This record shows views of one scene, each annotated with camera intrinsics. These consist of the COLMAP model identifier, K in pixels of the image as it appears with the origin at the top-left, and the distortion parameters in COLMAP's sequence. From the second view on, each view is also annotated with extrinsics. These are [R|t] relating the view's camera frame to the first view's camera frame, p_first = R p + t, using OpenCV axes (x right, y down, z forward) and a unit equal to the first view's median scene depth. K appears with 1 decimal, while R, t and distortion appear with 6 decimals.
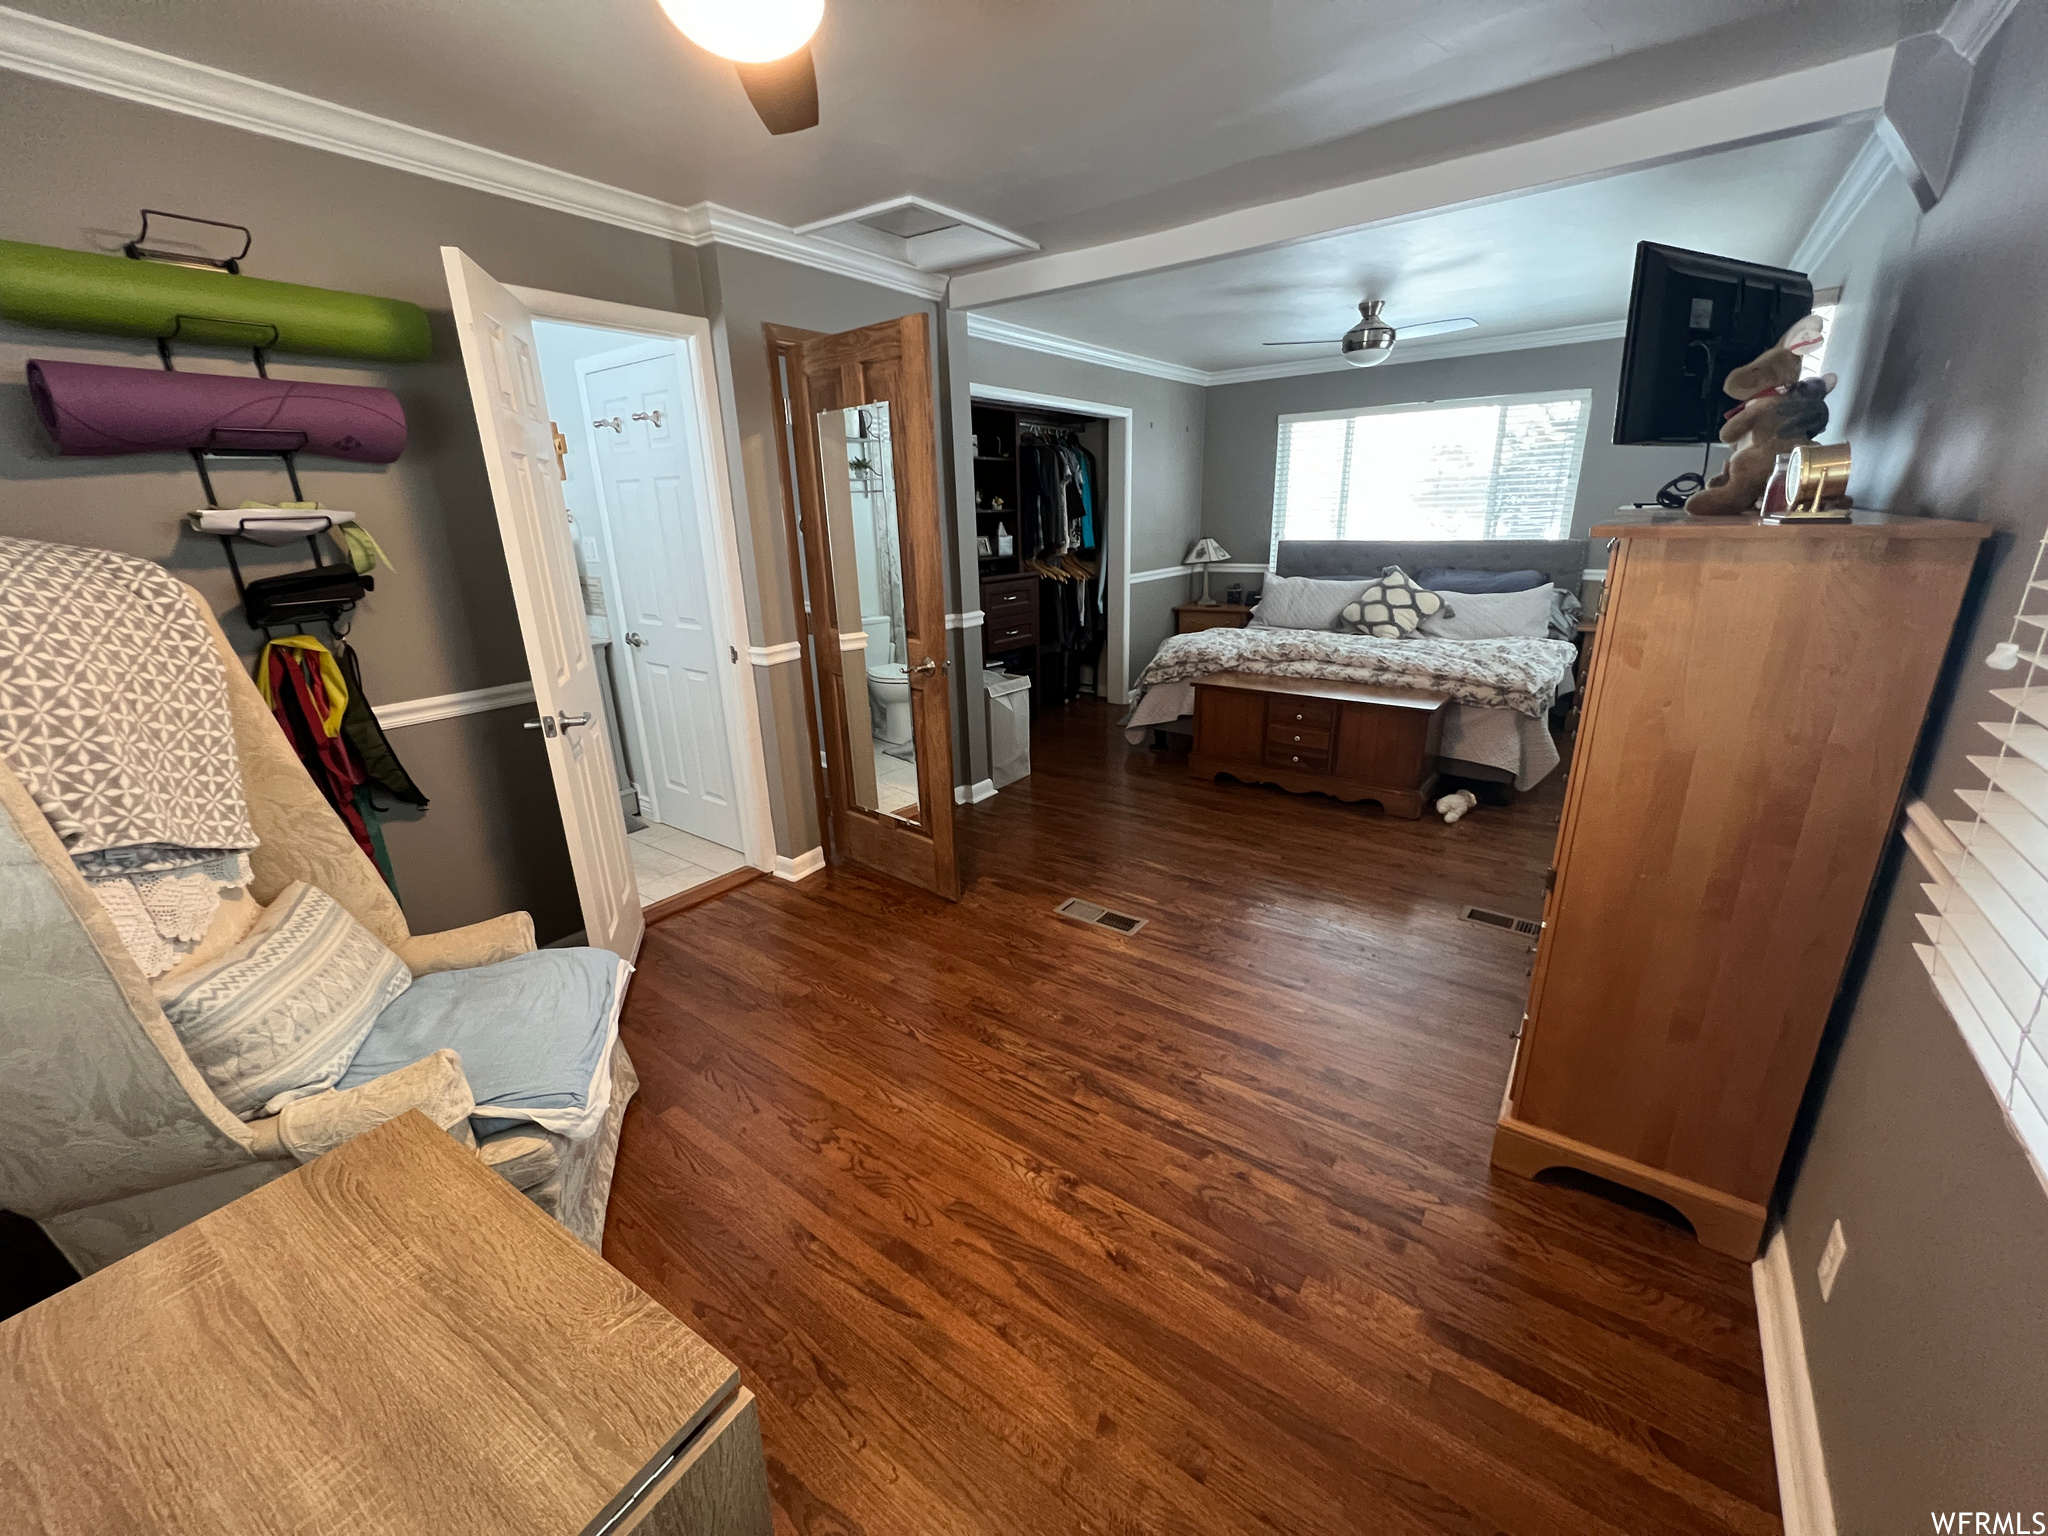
lens RADIAL K [[825.1, 0, 1024.0], [0, 825.1, 768.0], [0, 0, 1]] dist [0.002741, 0.000202]
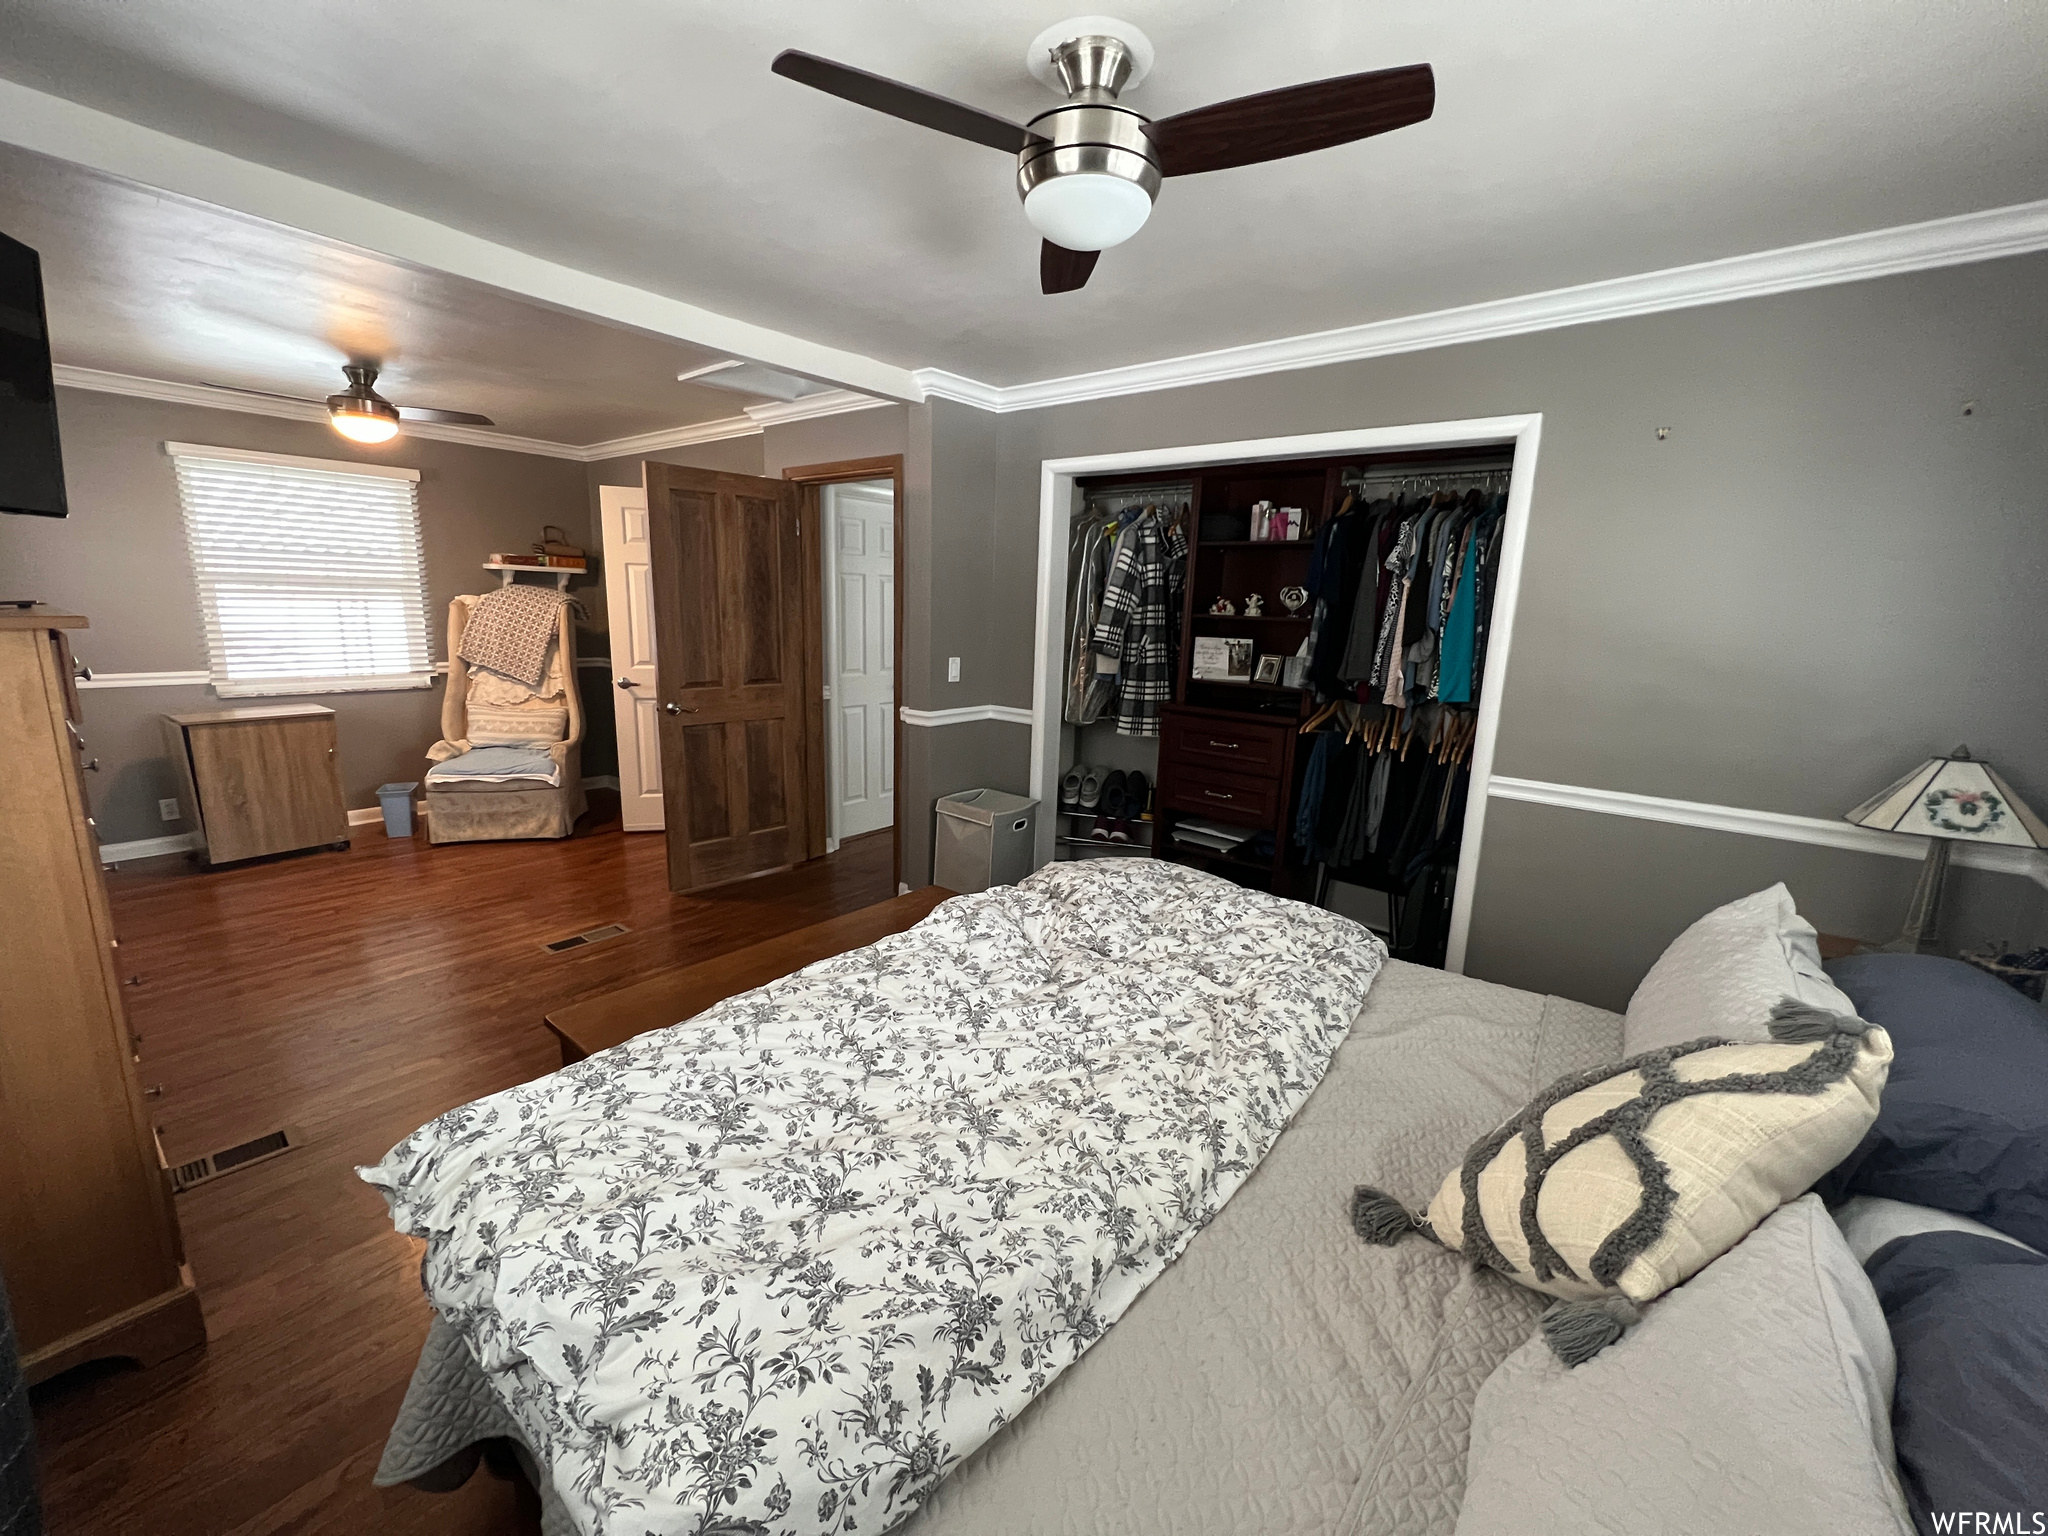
lens RADIAL K [[825.1, 0, 1024.0], [0, 825.1, 768.0], [0, 0, 1]] dist [0.002741, 0.000202]
pose [[-0.040072, 0.218264, -0.975067, 1.153958], [-0.332900, 0.917182, 0.218987, -0.497910], [0.942110, 0.333374, 0.035907, 1.474858]]
